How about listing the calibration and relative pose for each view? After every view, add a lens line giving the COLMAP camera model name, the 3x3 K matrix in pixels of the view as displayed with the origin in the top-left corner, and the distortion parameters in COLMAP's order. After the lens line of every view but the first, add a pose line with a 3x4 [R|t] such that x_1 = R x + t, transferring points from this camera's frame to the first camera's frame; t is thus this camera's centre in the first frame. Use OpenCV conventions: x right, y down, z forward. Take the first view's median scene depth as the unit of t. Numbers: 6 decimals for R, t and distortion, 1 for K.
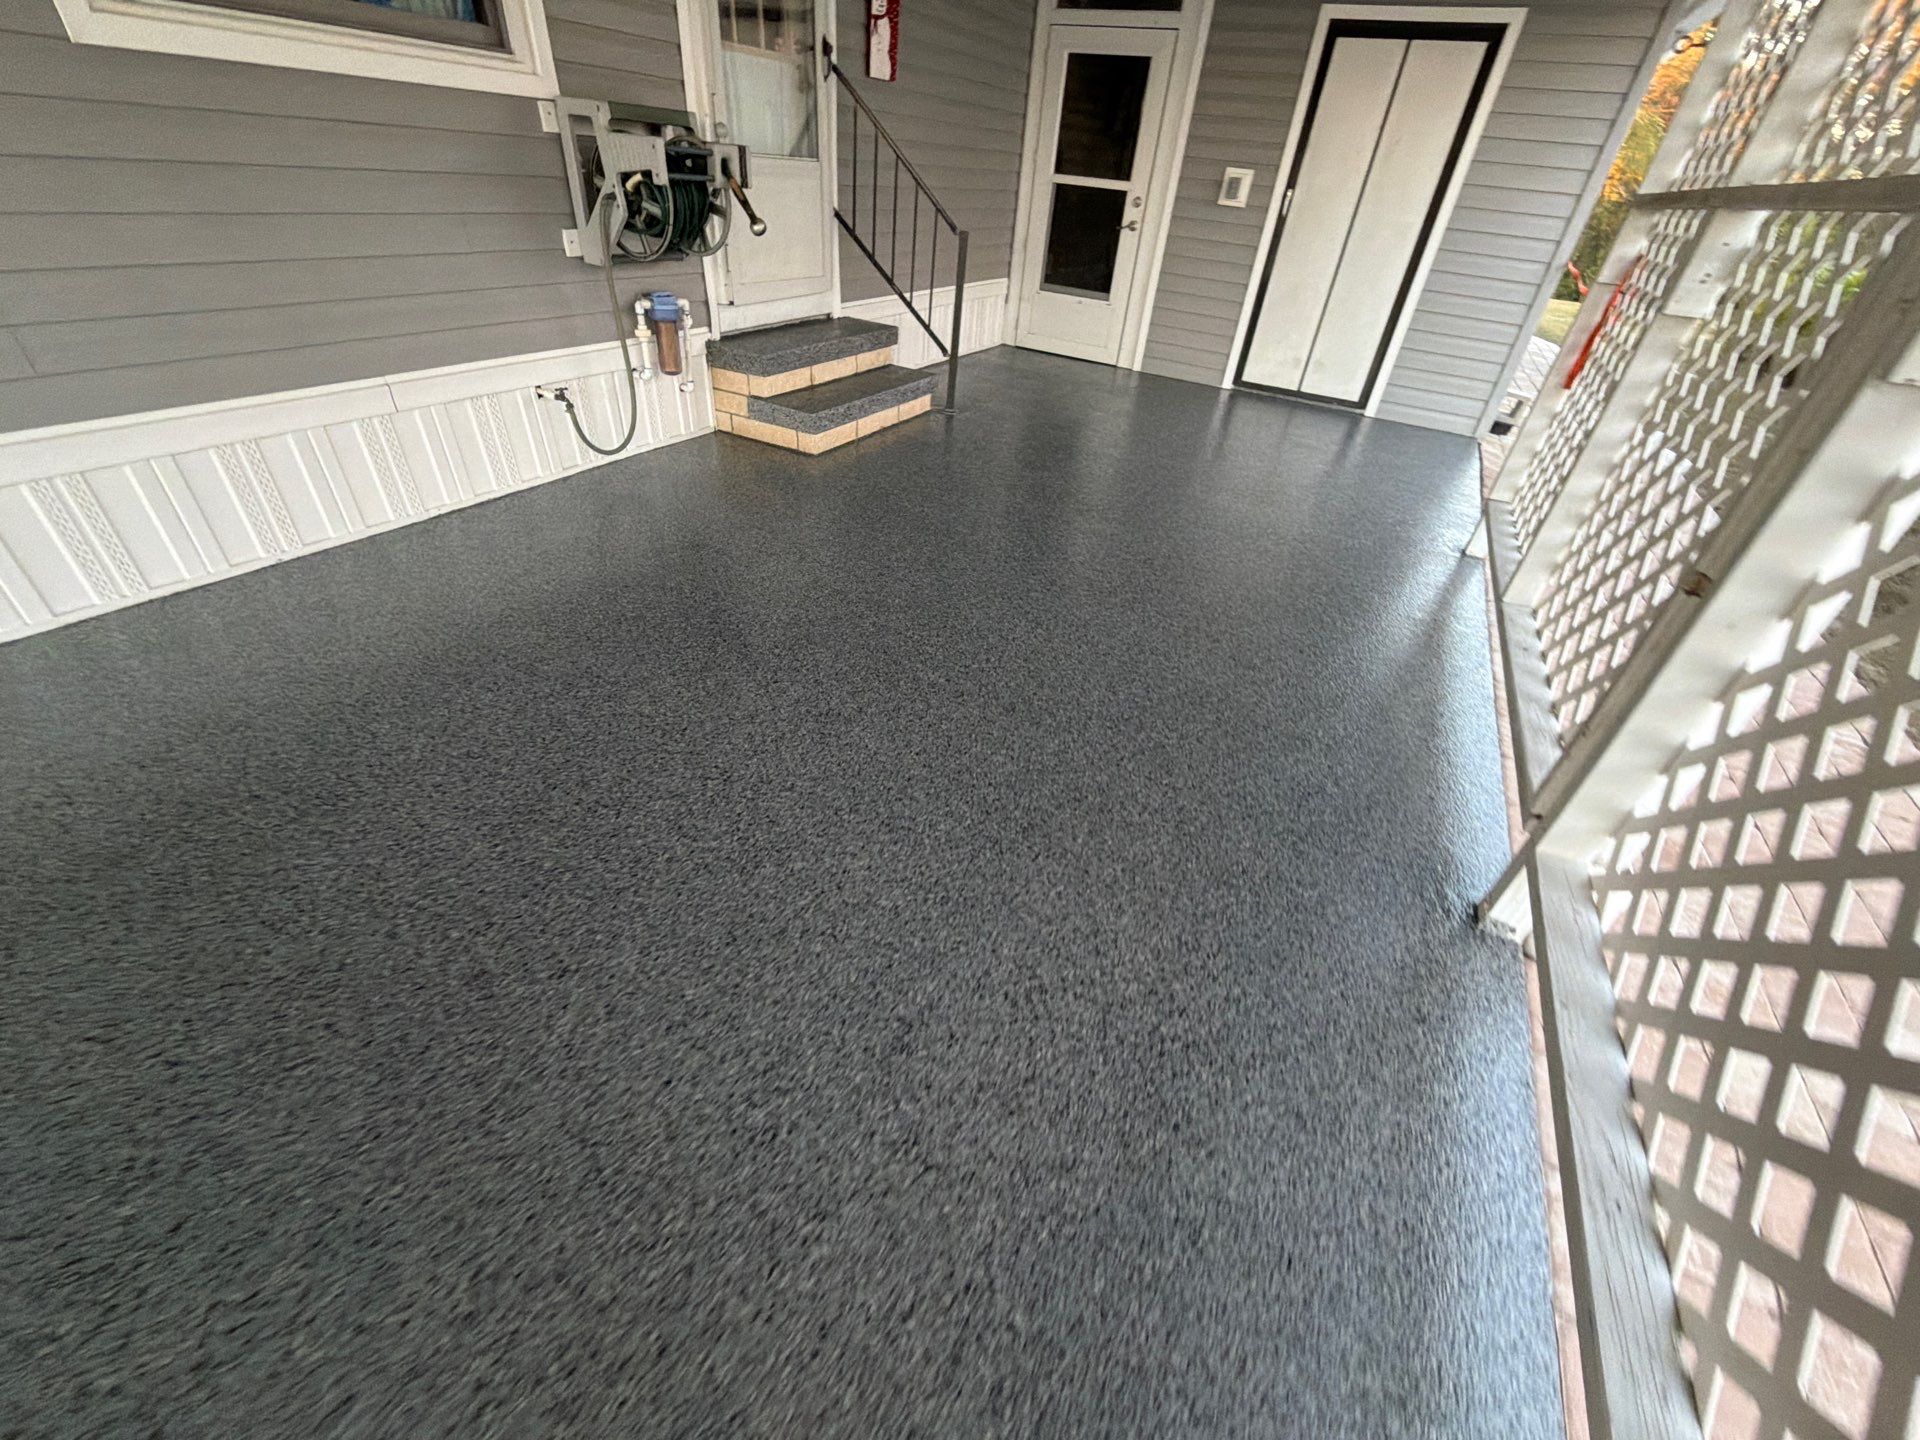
lens RADIAL K [[766.2, 0, 959.8], [0, 766.2, 720.2], [0, 0, 1]] dist [-0.001783, 0.000896]
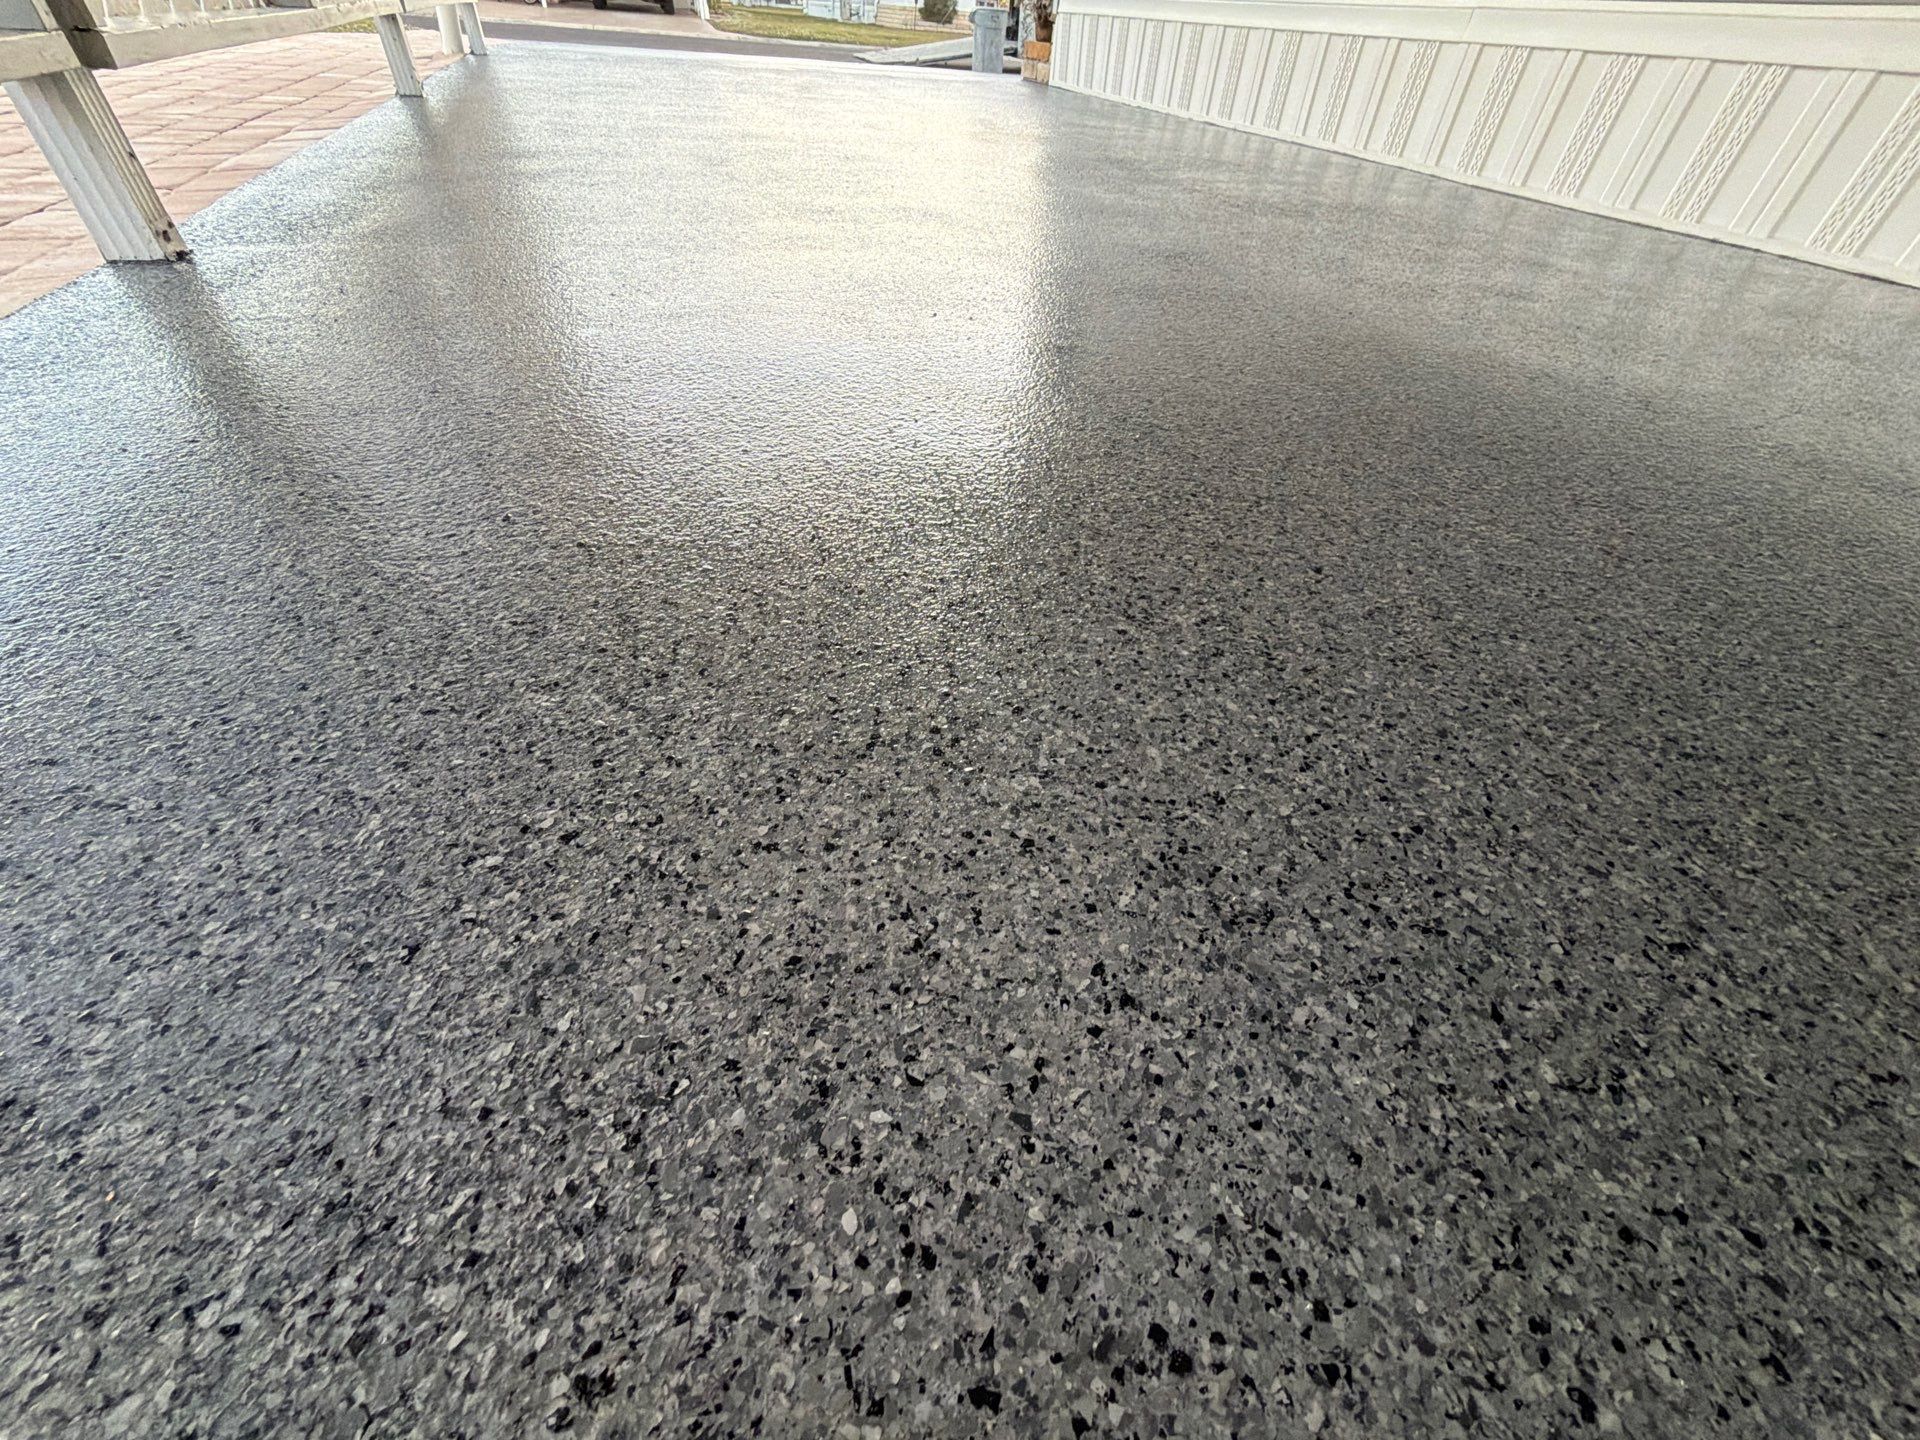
lens RADIAL K [[766.2, 0, 966.6], [0, 766.2, 719.5], [0, 0, 1]] dist [-0.001783, 0.000896]
pose [[-0.668195, 0.407480, -0.622475, 0.105812], [-0.528841, 0.328356, 0.782630, 0.131382], [0.523299, 0.852140, -0.003913, 0.594115]]
